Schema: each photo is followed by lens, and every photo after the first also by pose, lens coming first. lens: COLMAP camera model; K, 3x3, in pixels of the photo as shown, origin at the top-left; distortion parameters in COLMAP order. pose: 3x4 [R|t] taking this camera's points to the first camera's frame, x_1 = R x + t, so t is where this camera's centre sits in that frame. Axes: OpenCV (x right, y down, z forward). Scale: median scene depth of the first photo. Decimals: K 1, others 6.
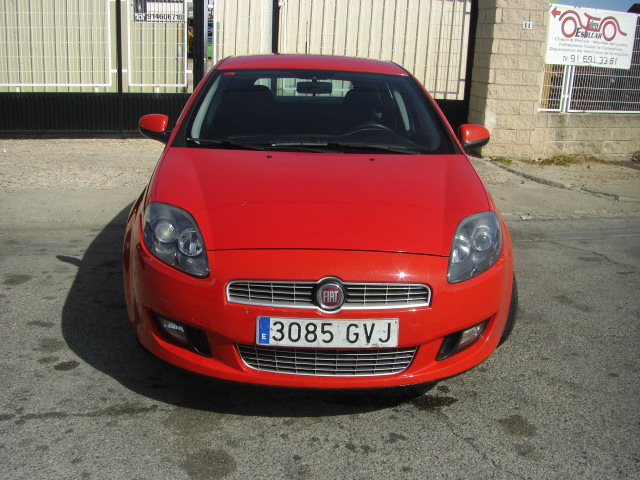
lens RADIAL K [[732.2, 0, 320.7], [0, 732.2, 242.5], [0, 0, 1]] dist [-0.150321, 0.000000]
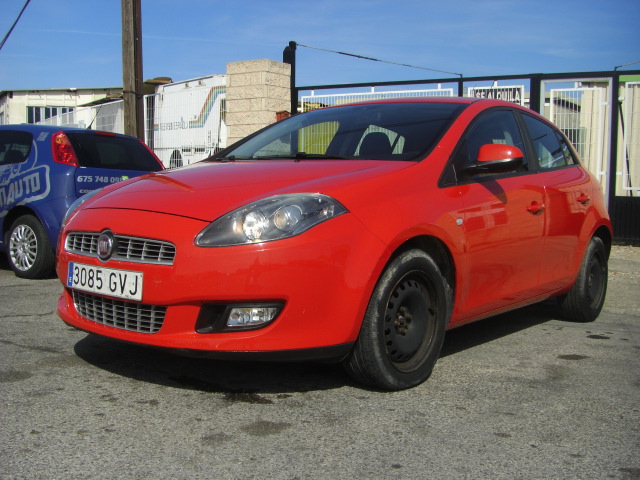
lens RADIAL K [[732.2, 0, 314.7], [0, 732.2, 240.2], [0, 0, 1]] dist [-0.150321, 0.000000]
pose [[0.768472, 0.042384, -0.638478, 0.941258], [-0.165368, 0.977062, -0.134177, 0.157029], [0.618146, 0.208696, 0.757854, 0.366963]]
